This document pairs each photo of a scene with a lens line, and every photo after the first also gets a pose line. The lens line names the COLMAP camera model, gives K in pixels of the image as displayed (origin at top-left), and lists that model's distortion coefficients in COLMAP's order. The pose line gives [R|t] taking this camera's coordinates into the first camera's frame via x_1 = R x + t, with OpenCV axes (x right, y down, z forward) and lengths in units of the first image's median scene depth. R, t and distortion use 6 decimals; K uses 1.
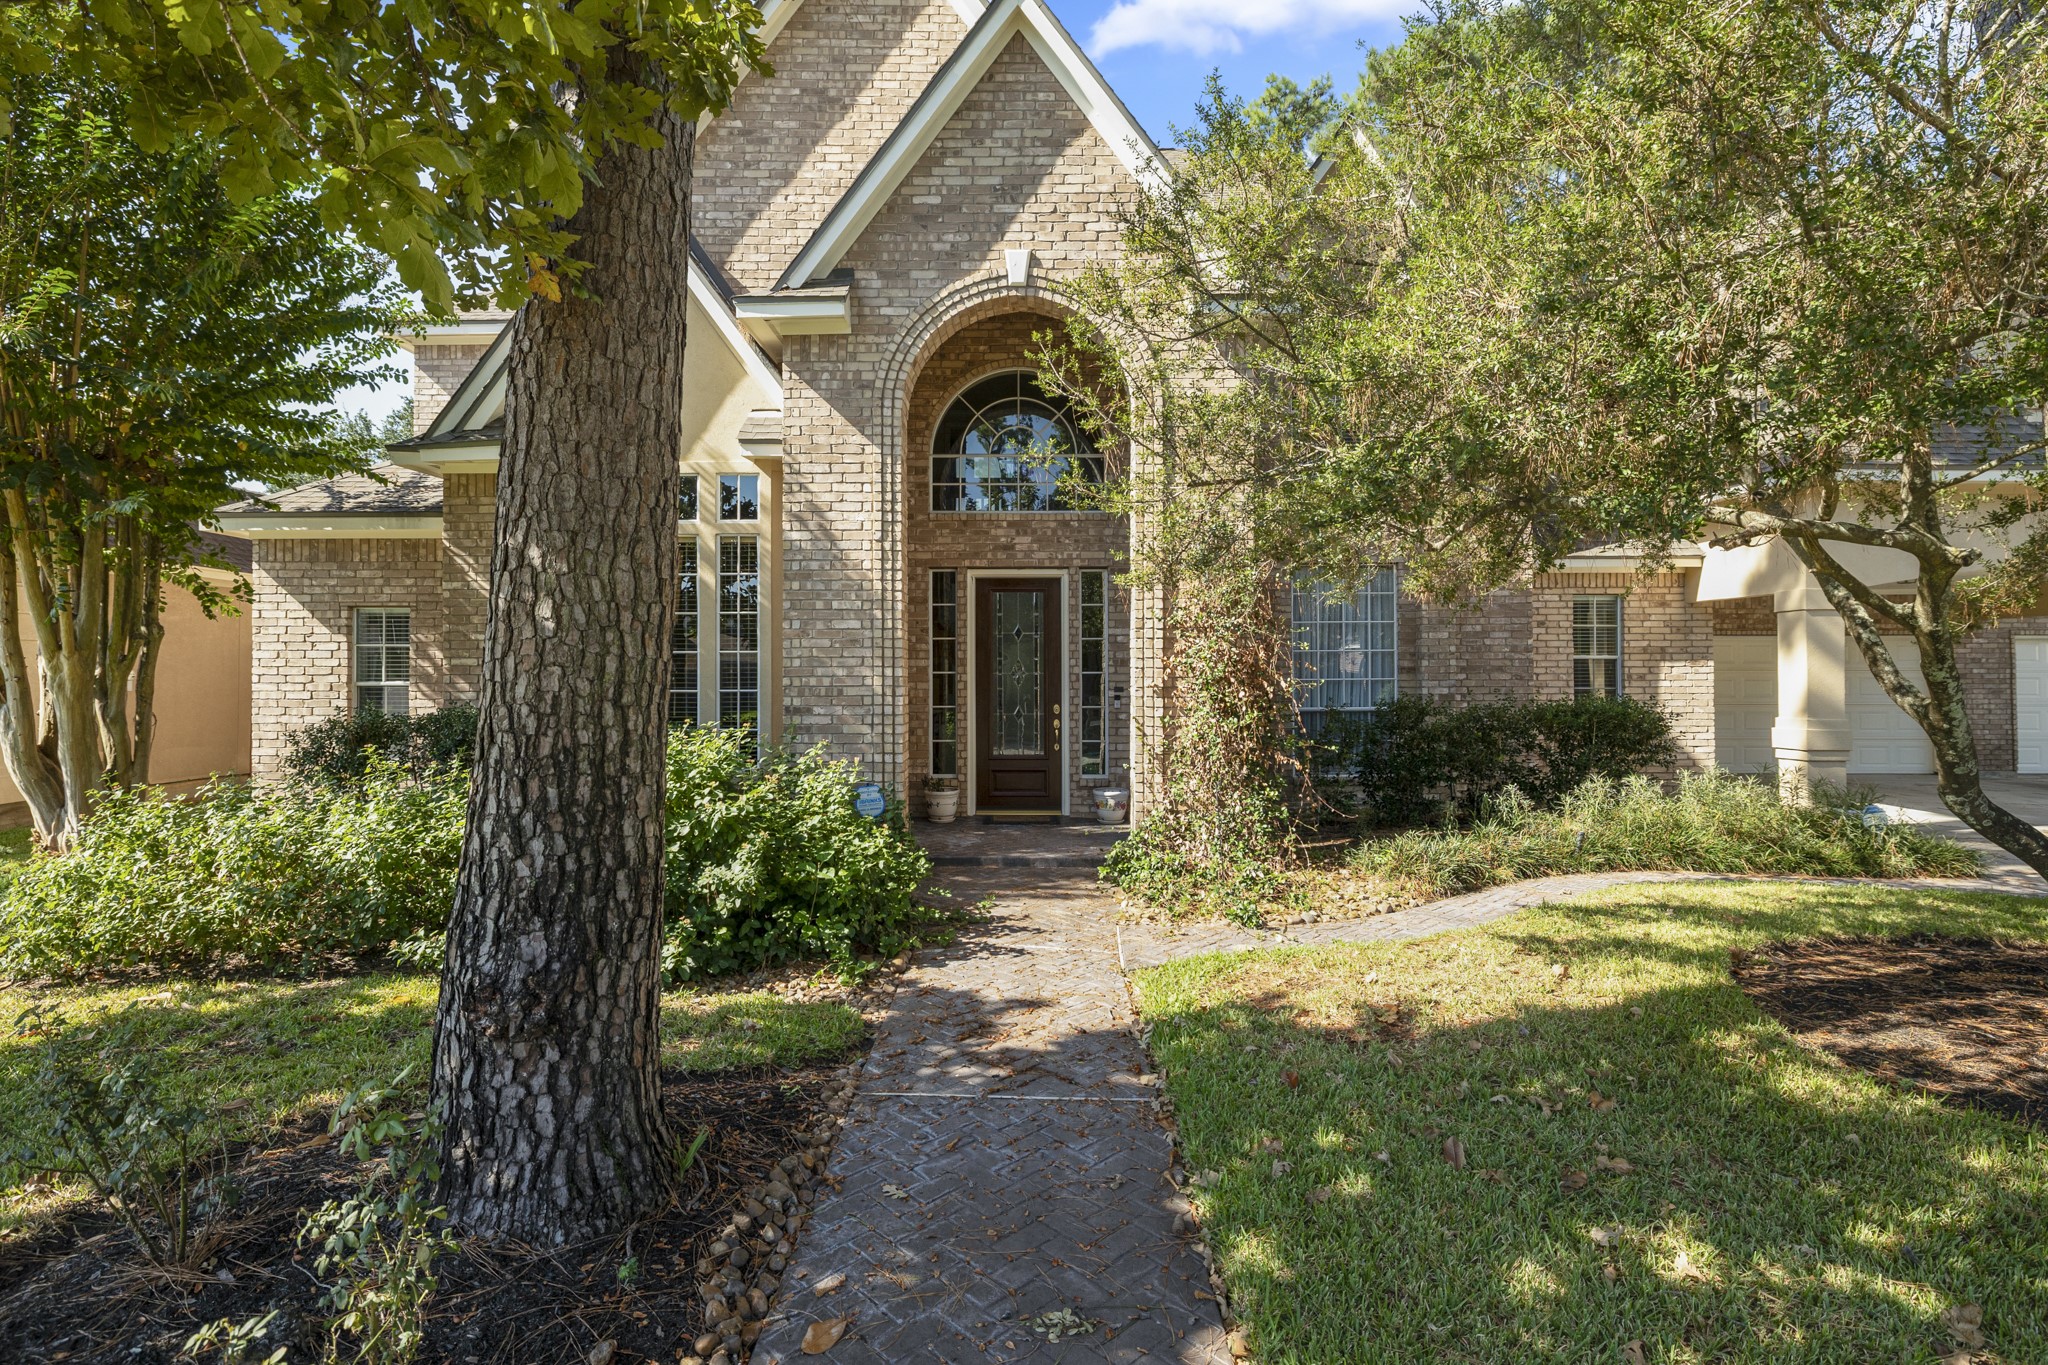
lens RADIAL K [[1000.0, 0, 1025.4], [0, 1000.0, 684.5], [0, 0, 1]] dist [-0.018605, -0.000479]
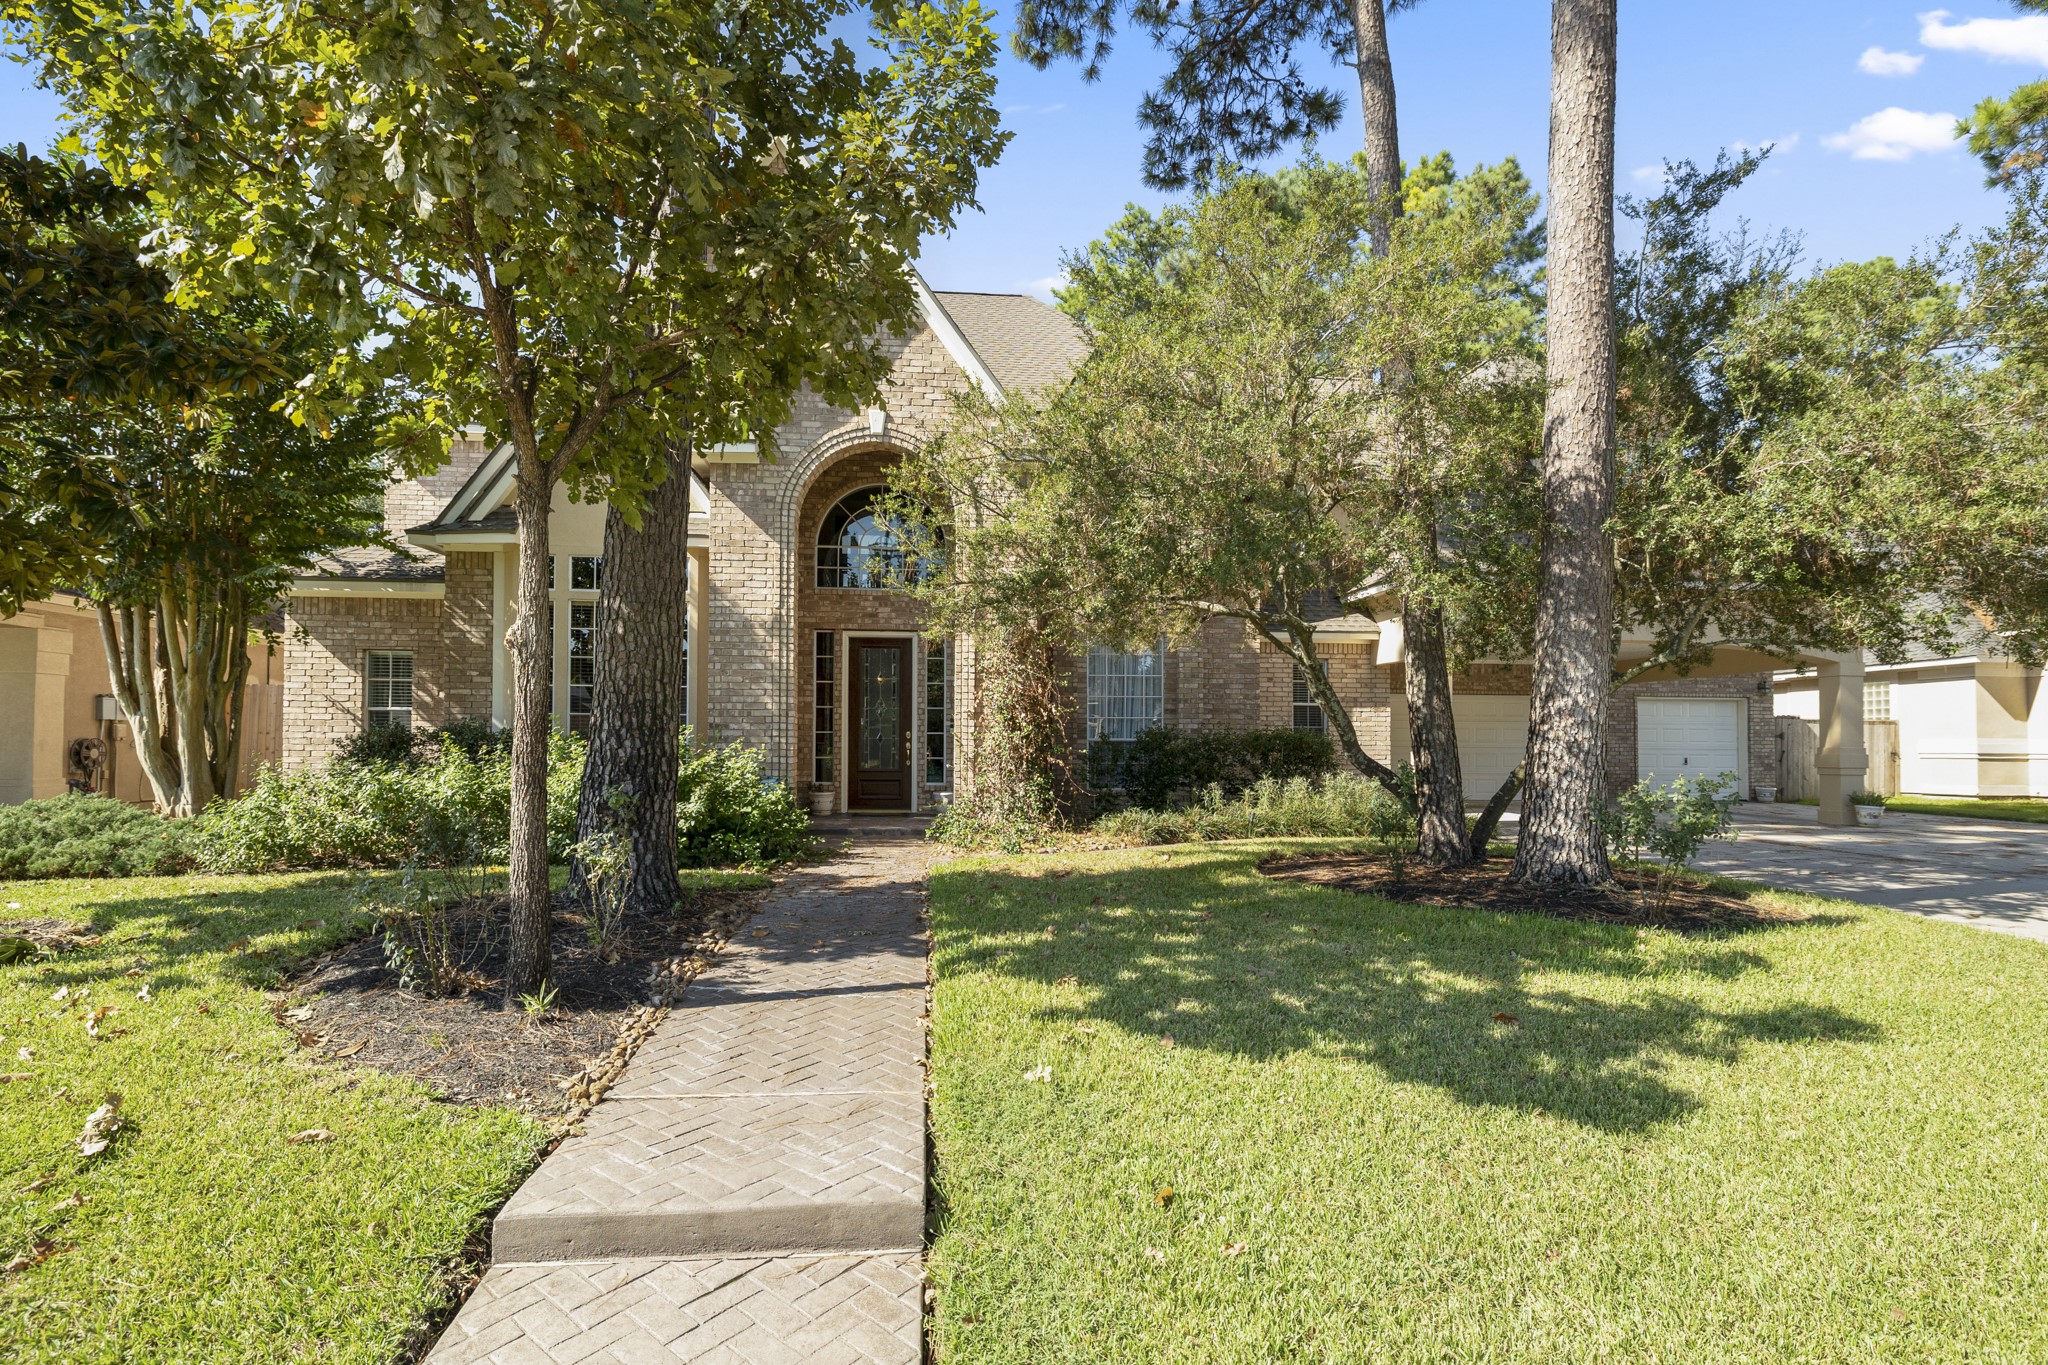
lens RADIAL K [[1000.0, 0, 1020.3], [0, 1000.0, 744.8], [0, 0, 1]] dist [-0.018605, -0.000479]
pose [[0.994642, 0.008288, 0.103046, 0.053590], [-0.007295, 0.999923, -0.010013, 0.063651], [-0.103121, 0.009207, 0.994626, -0.458830]]
